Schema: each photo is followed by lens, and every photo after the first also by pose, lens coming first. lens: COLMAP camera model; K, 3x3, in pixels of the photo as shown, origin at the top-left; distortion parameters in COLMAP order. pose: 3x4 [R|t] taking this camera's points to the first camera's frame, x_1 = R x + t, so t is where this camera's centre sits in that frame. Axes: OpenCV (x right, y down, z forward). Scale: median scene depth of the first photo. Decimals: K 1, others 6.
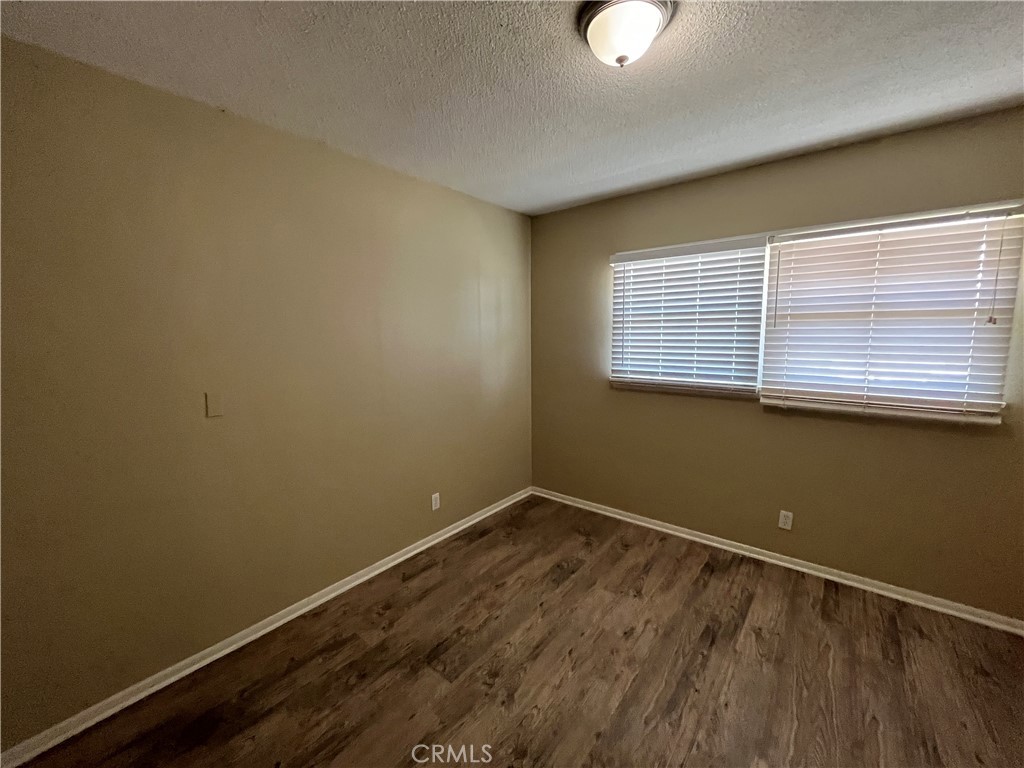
lens RADIAL K [[413.7, 0, 507.6], [0, 413.7, 383.4], [0, 0, 1]] dist [-0.002165, -0.000362]
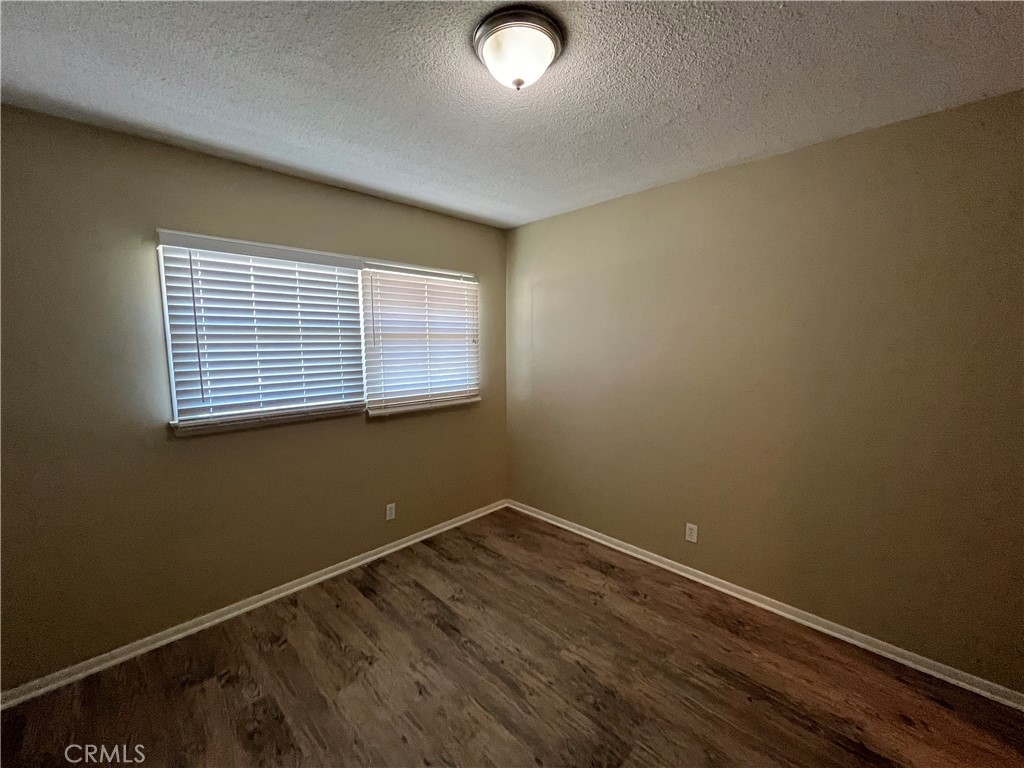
lens RADIAL K [[413.7, 0, 507.6], [0, 413.7, 383.4], [0, 0, 1]] dist [-0.002165, -0.000362]
pose [[0.100533, -0.095685, 0.990322, -0.437030], [0.125135, 0.988677, 0.082823, -0.084085], [-0.987033, 0.115597, 0.111368, 0.554314]]
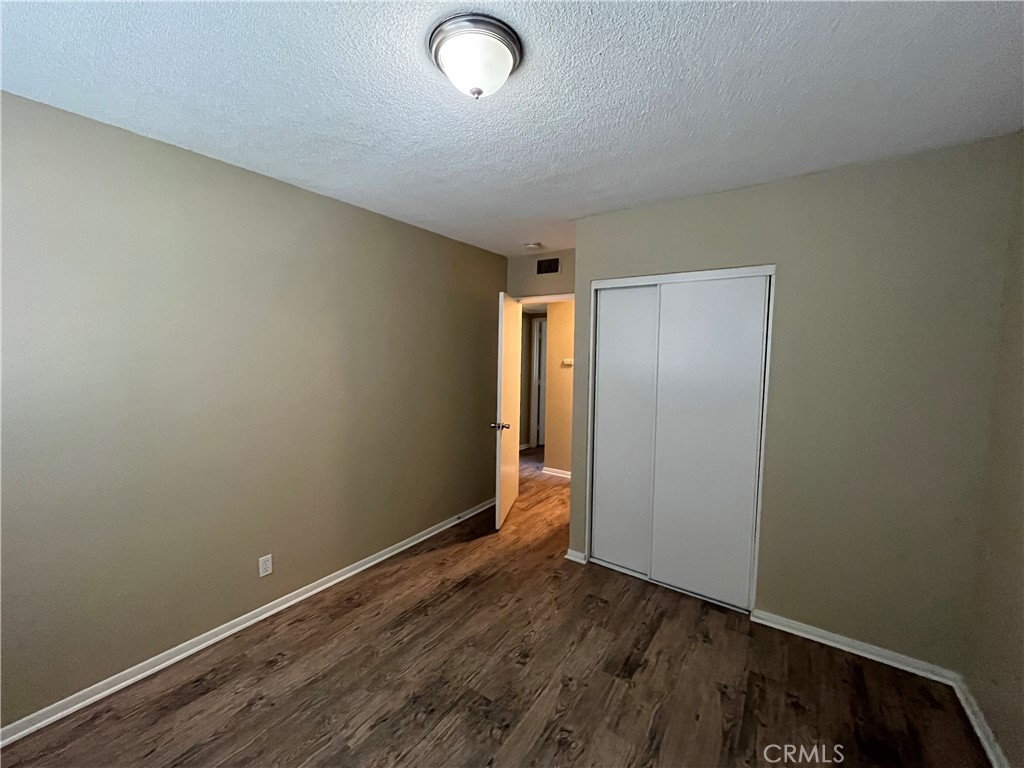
lens RADIAL K [[413.7, 0, 507.6], [0, 413.7, 383.4], [0, 0, 1]] dist [-0.002165, -0.000362]
pose [[-0.997231, 0.008575, -0.073873, 0.157944], [-0.006098, 0.980555, 0.196150, -0.162498], [0.074118, 0.196057, -0.977787, 1.165623]]
